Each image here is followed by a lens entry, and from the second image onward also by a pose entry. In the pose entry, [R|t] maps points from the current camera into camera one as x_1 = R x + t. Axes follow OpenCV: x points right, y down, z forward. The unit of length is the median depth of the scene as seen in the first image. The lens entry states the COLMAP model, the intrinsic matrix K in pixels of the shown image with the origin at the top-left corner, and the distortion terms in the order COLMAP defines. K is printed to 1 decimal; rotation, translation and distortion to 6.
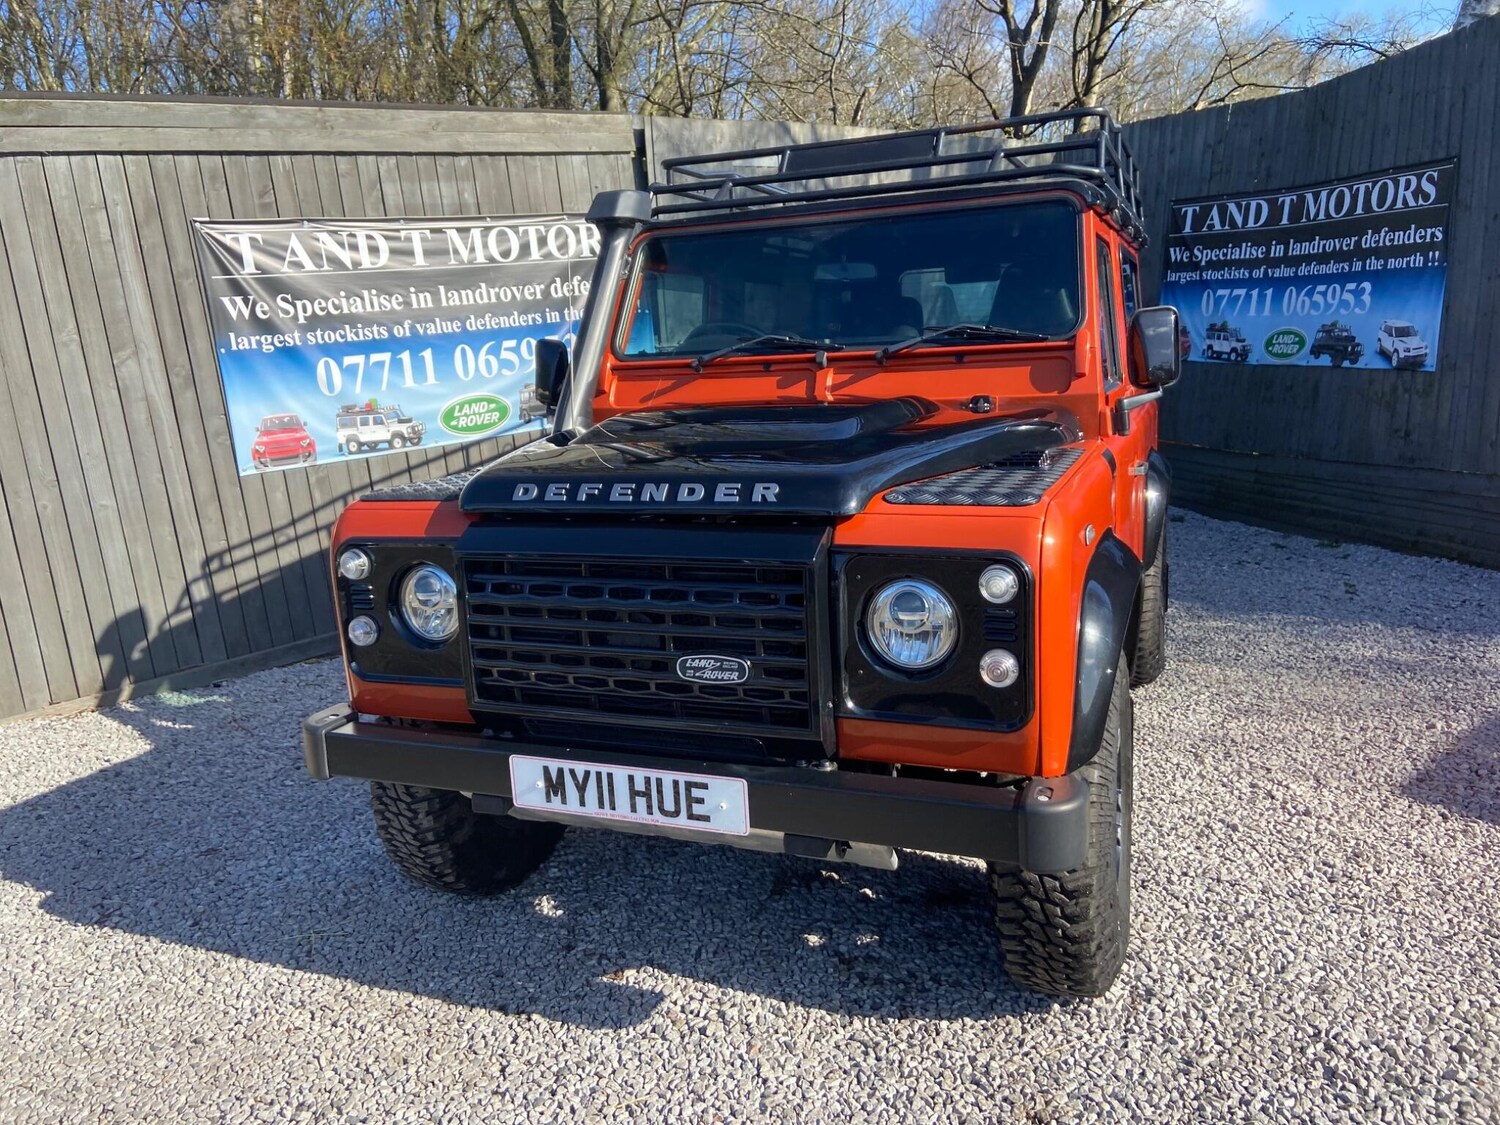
lens RADIAL K [[1127.0, 0, 728.4], [0, 1127.0, 530.7], [0, 0, 1]] dist [0.121803, -0.150364]
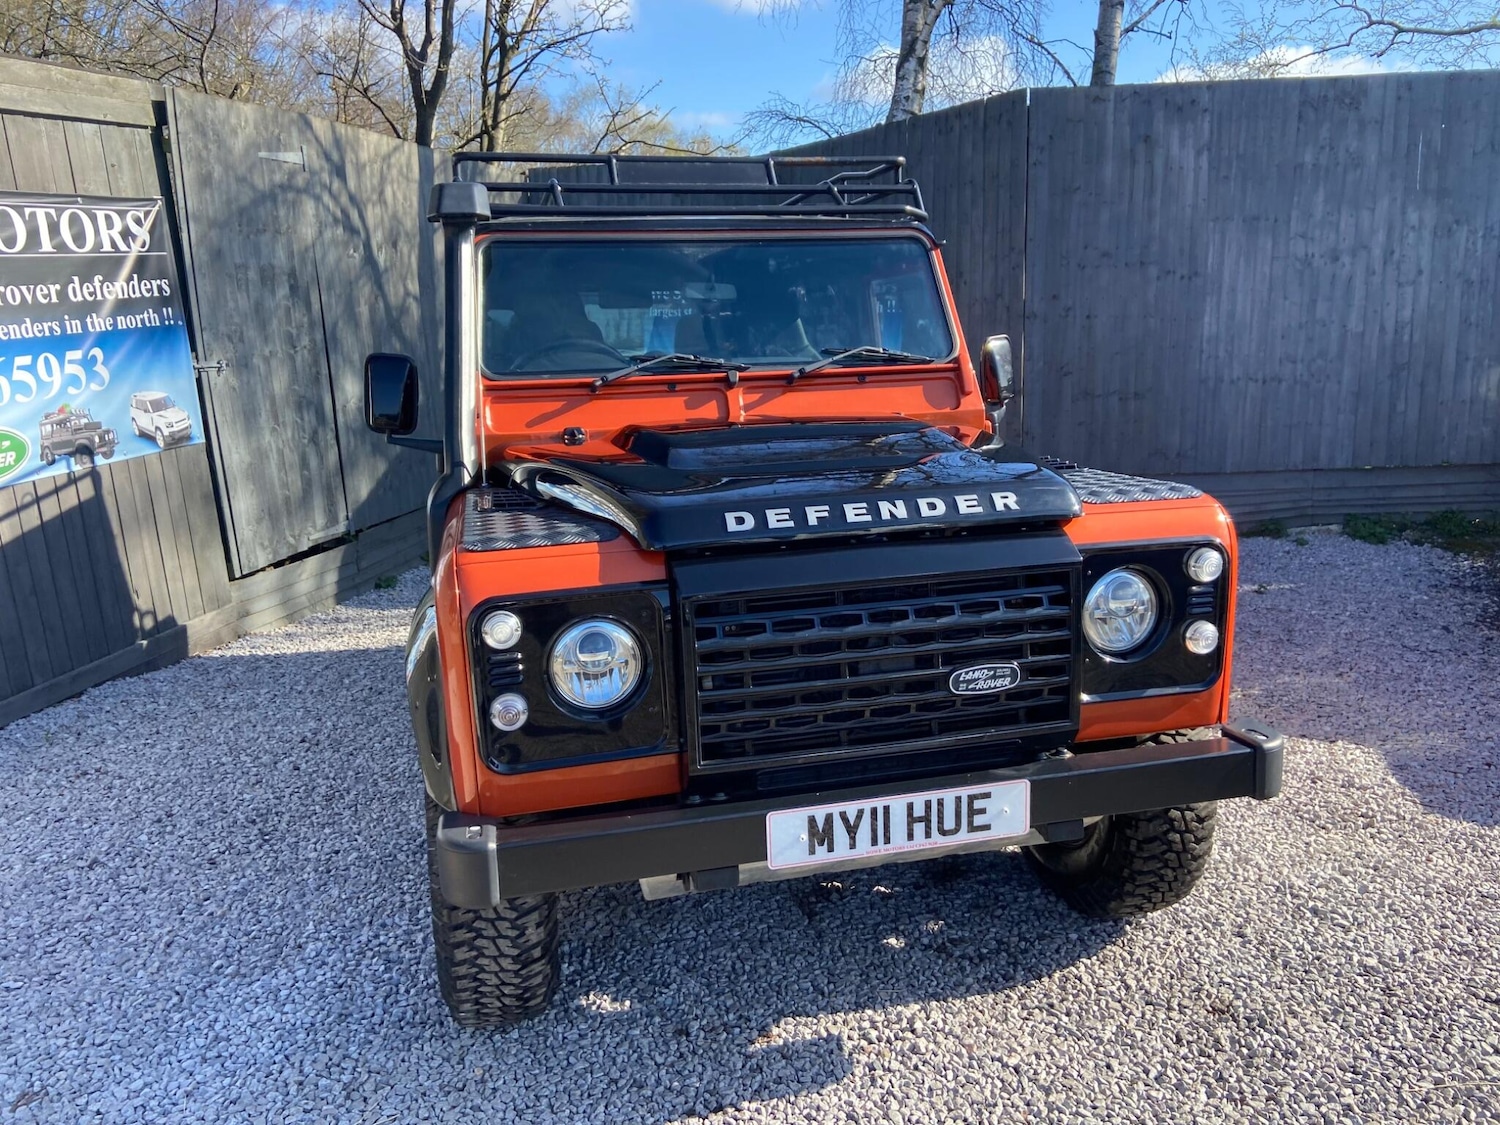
lens RADIAL K [[1127.0, 0, 756.3], [0, 1127.0, 557.8], [0, 0, 1]] dist [0.121803, -0.150364]
pose [[0.806423, -0.089171, 0.584577, -0.456952], [0.091143, 0.995495, 0.026120, -0.018148], [-0.584273, 0.032217, 0.810917, 0.176393]]
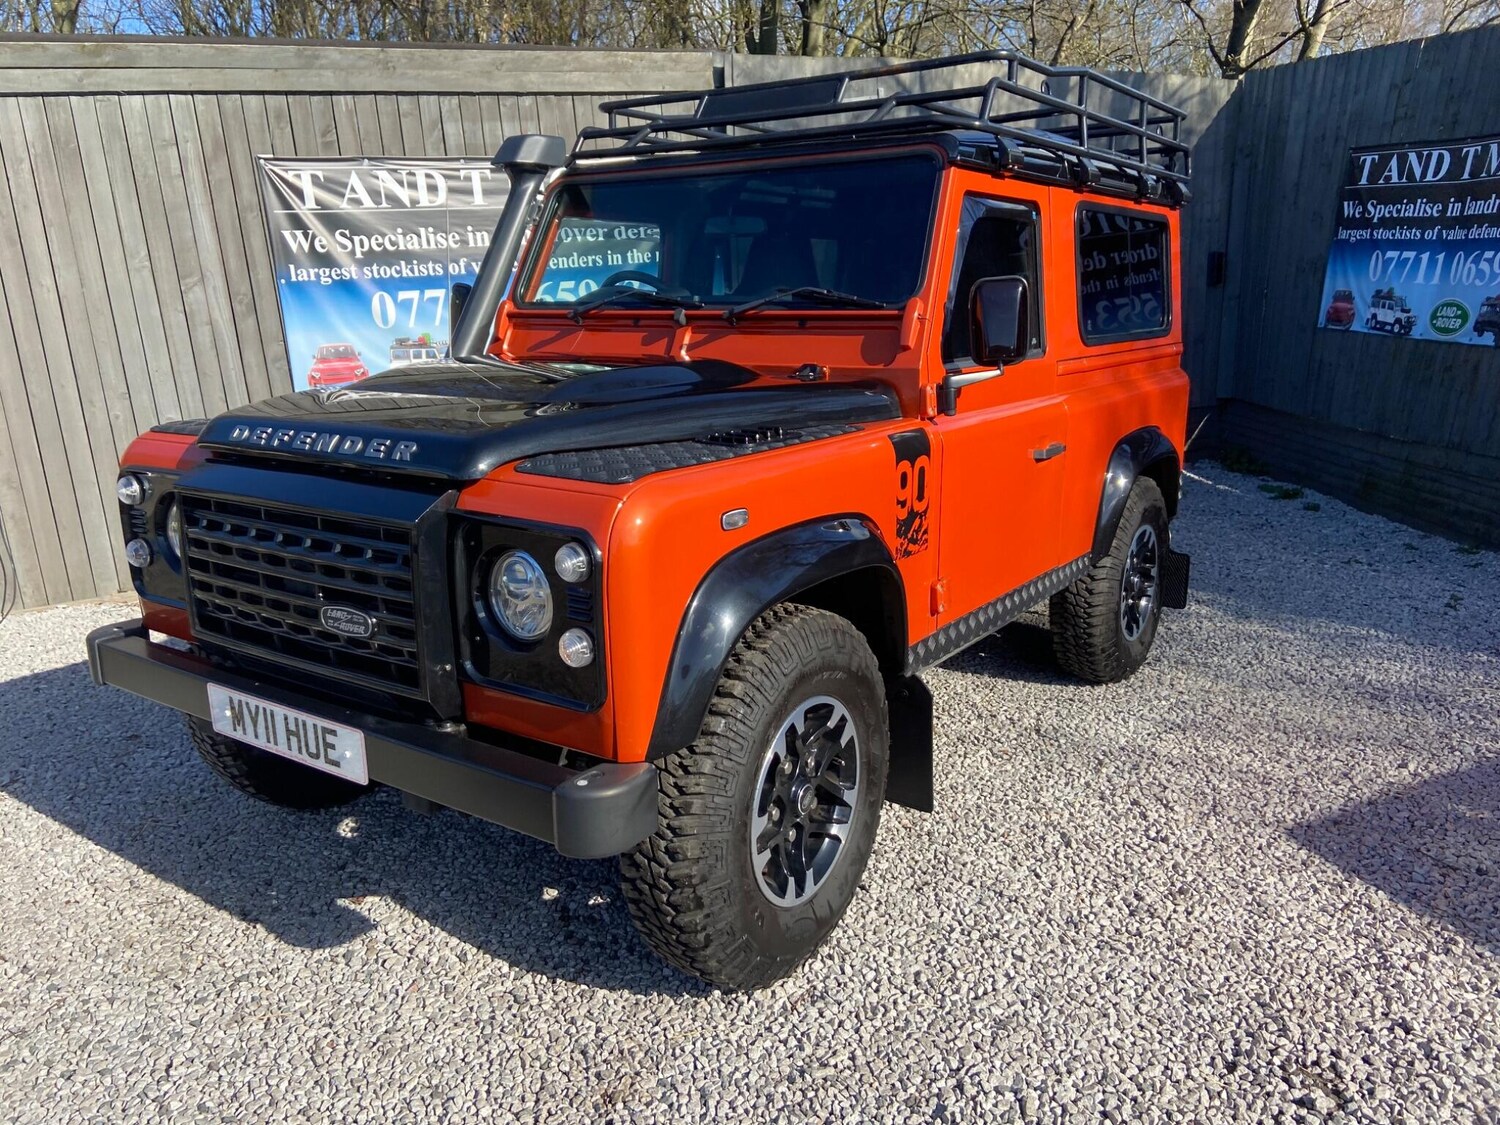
lens RADIAL K [[1127.0, 0, 730.8], [0, 1127.0, 538.4], [0, 0, 1]] dist [0.121803, -0.150364]
pose [[0.974514, 0.084585, -0.207769, 0.317760], [-0.072648, 0.995274, 0.064442, -0.025571], [0.212238, -0.047706, 0.976053, 0.044974]]
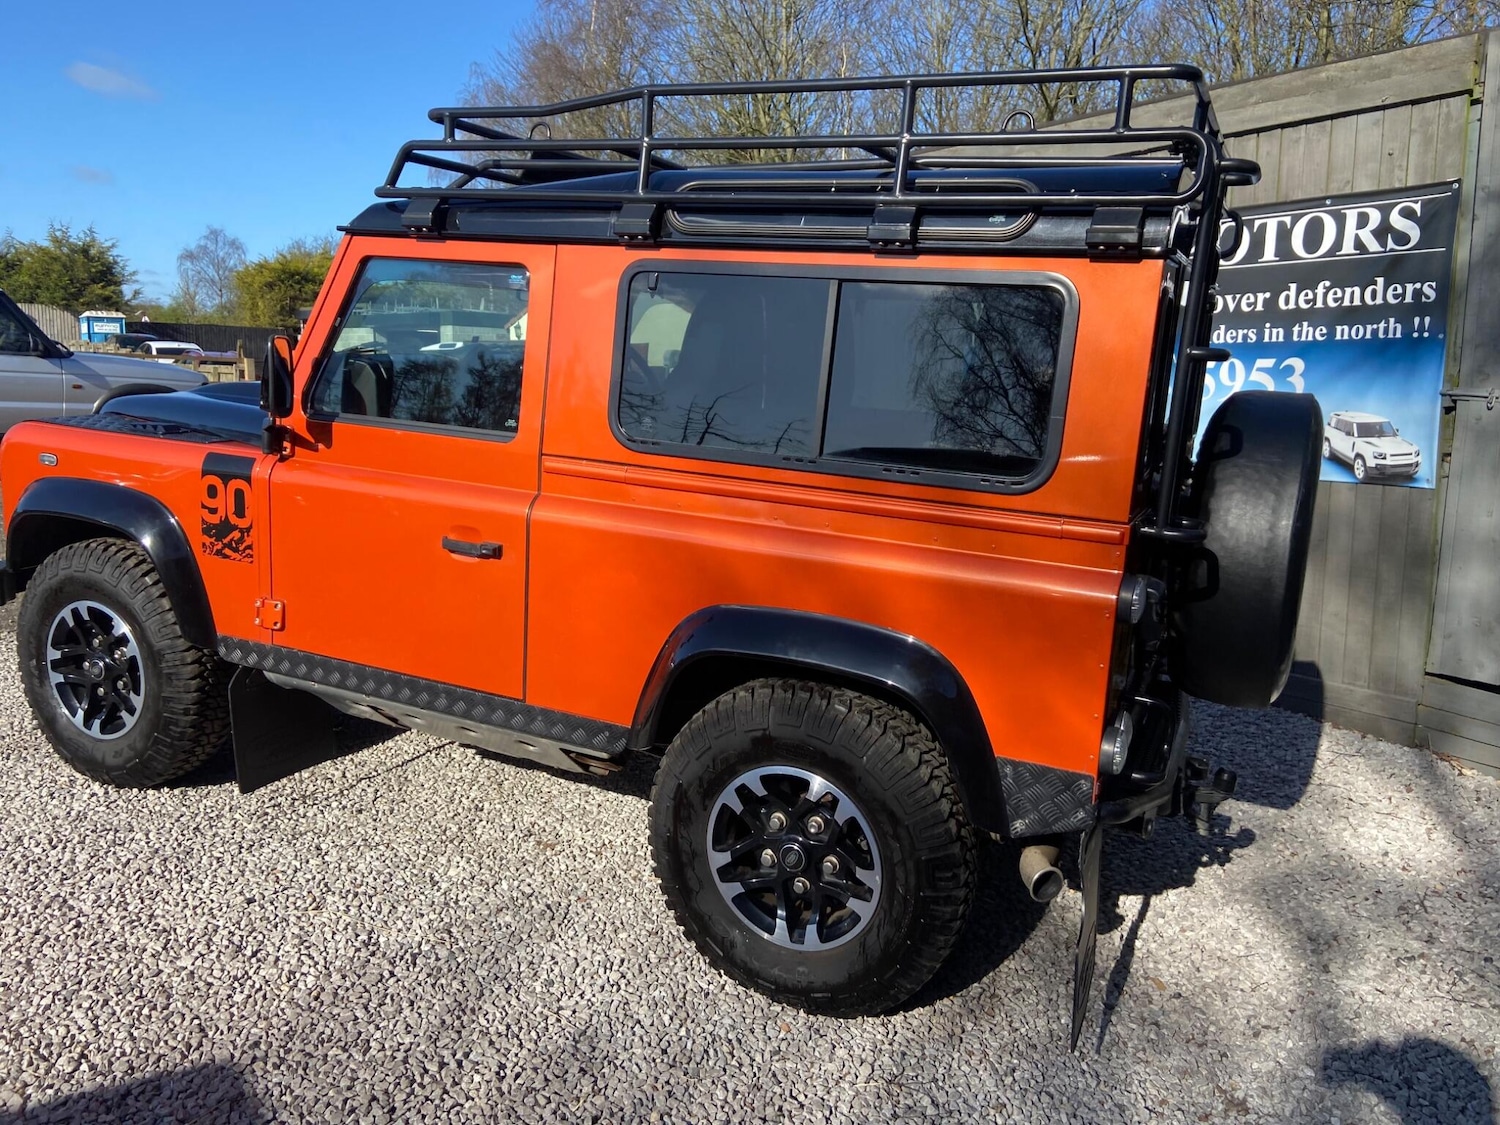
lens RADIAL K [[1127.0, 0, 768.7], [0, 1127.0, 536.8], [0, 0, 1]] dist [0.121803, -0.150364]
pose [[-0.034383, 0.229888, -0.972610, 1.162658], [-0.213861, 0.948950, 0.231856, -0.299043], [0.976259, 0.215975, 0.016536, 1.232301]]
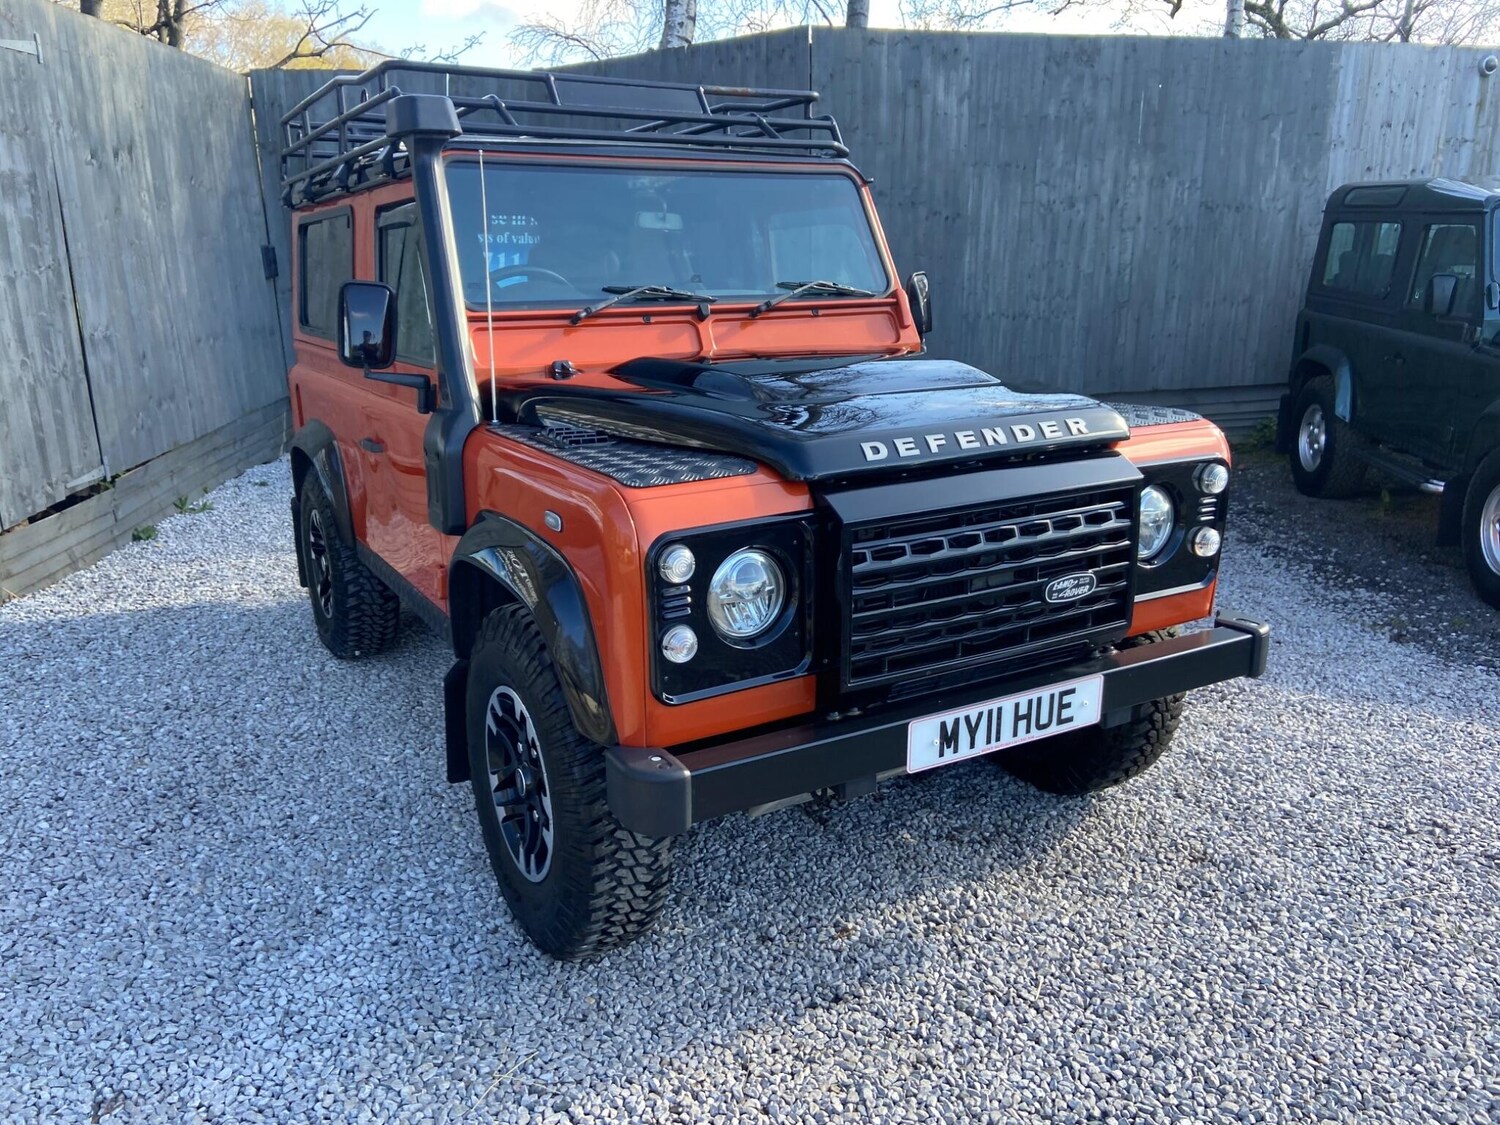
lens RADIAL K [[1127.0, 0, 729.8], [0, 1127.0, 557.9], [0, 0, 1]] dist [0.121803, -0.150364]
pose [[0.619555, -0.159169, 0.768646, -0.652200], [0.114207, 0.987084, 0.112348, -0.043335], [-0.776601, 0.018179, 0.629731, 0.330099]]
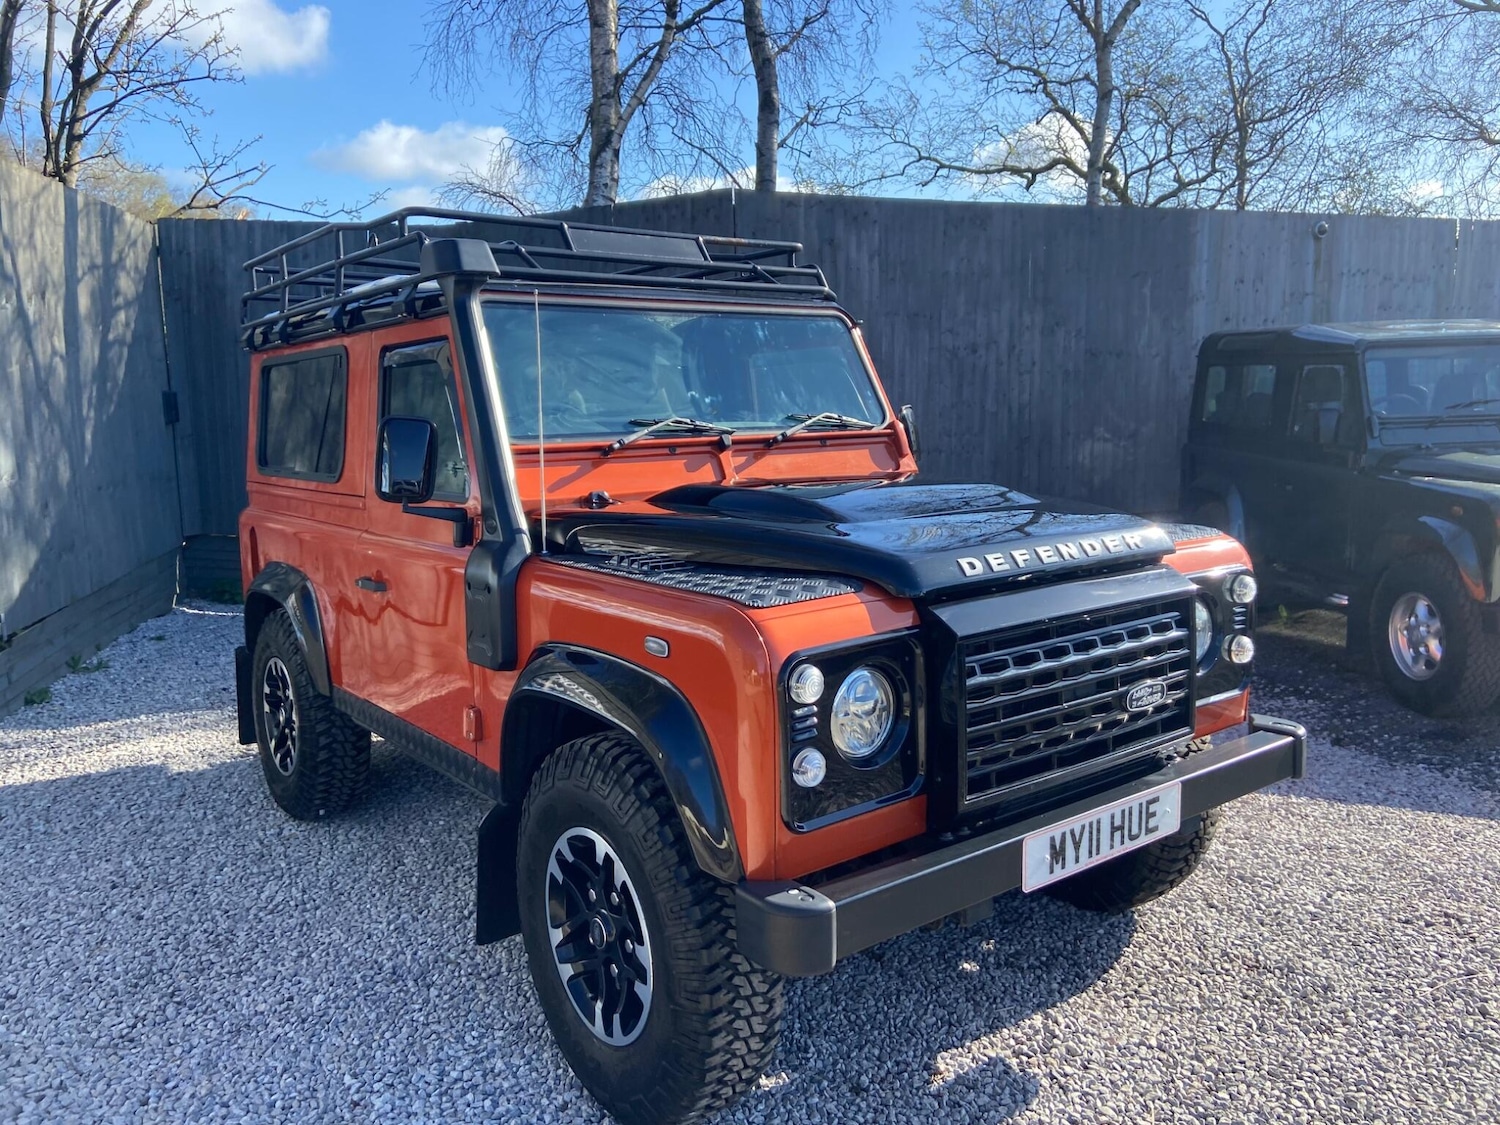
lens RADIAL K [[1127.0, 0, 760.7], [0, 1127.0, 531.2], [0, 0, 1]] dist [0.121803, -0.150364]
pose [[0.501024, -0.059332, 0.863397, -0.724245], [0.140611, 0.989972, -0.013566, -0.049931], [-0.853934, 0.128200, 0.504342, 0.435630]]
